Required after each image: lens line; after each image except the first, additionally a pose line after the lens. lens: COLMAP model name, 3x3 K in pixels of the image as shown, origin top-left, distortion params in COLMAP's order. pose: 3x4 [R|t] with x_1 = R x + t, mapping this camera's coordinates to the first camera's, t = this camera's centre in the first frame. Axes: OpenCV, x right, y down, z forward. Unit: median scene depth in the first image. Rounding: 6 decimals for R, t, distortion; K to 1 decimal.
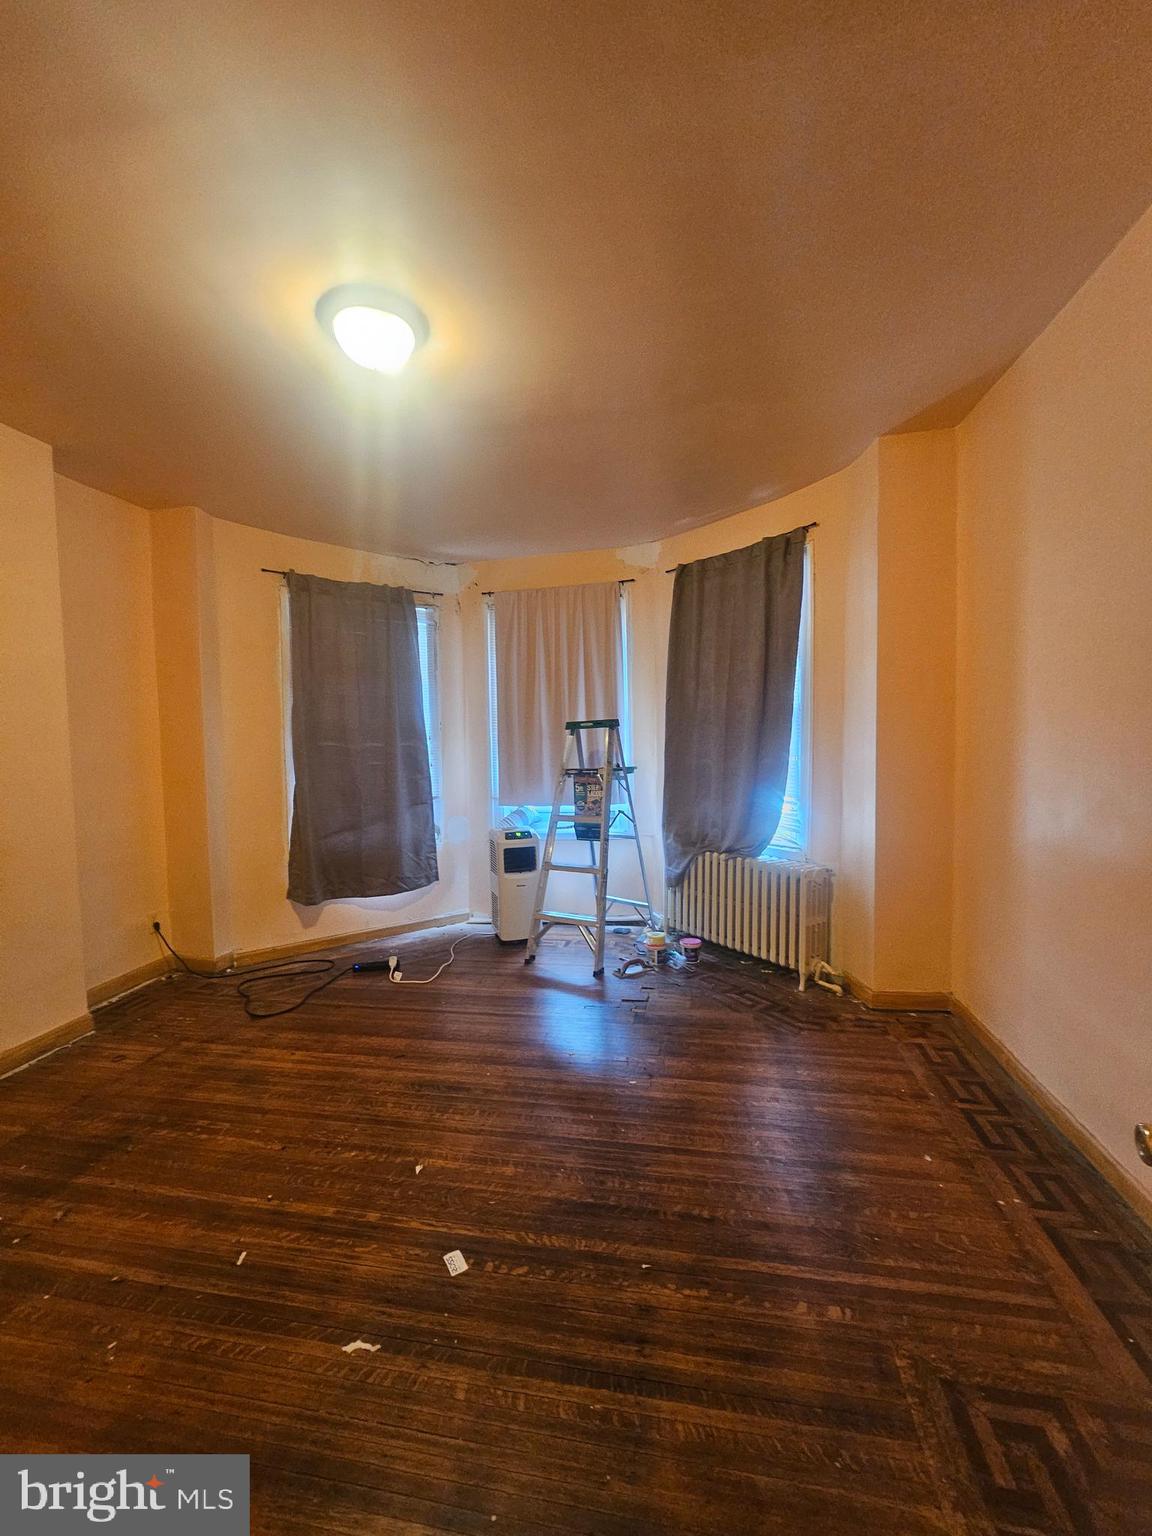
lens RADIAL K [[634.1, 0, 577.6], [0, 634.1, 767.5], [0, 0, 1]] dist [-0.001544, 0.001429]
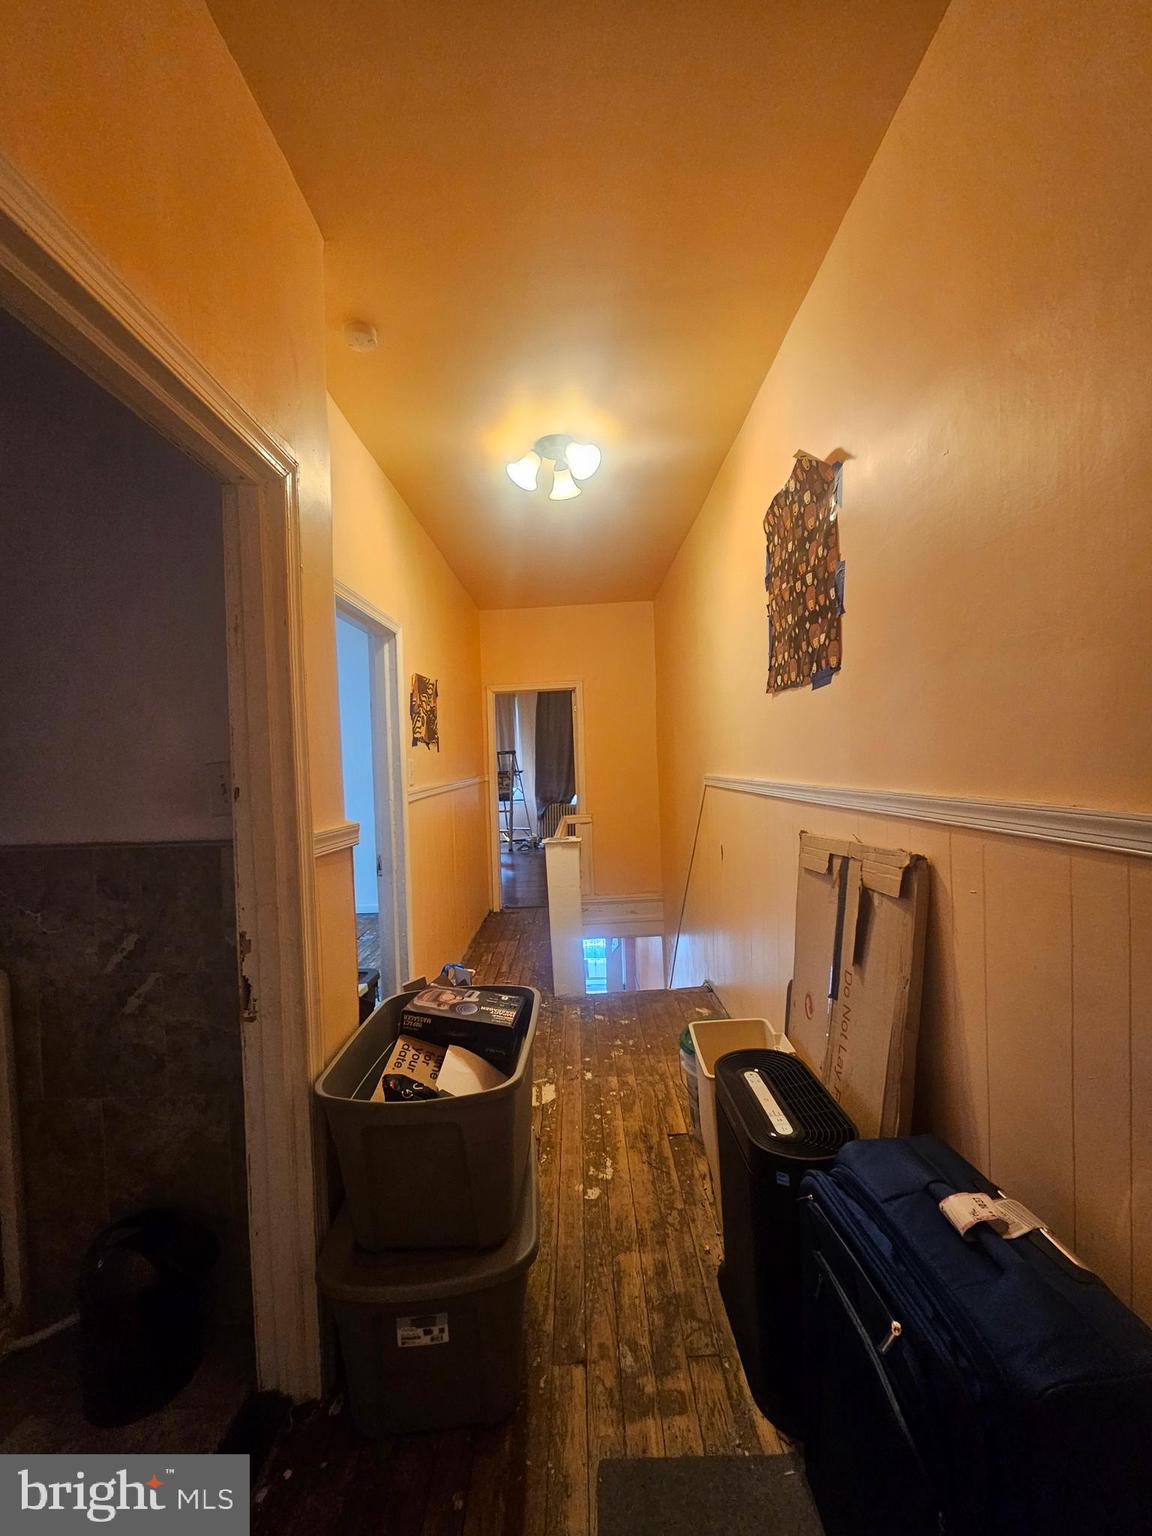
lens RADIAL K [[634.1, 0, 576.1], [0, 634.1, 771.4], [0, 0, 1]] dist [-0.001544, 0.001429]
pose [[0.982522, -0.016374, 0.185427, -0.158502], [0.025296, 0.998628, -0.045855, 0.120098], [-0.184422, 0.049744, 0.981588, -1.410612]]
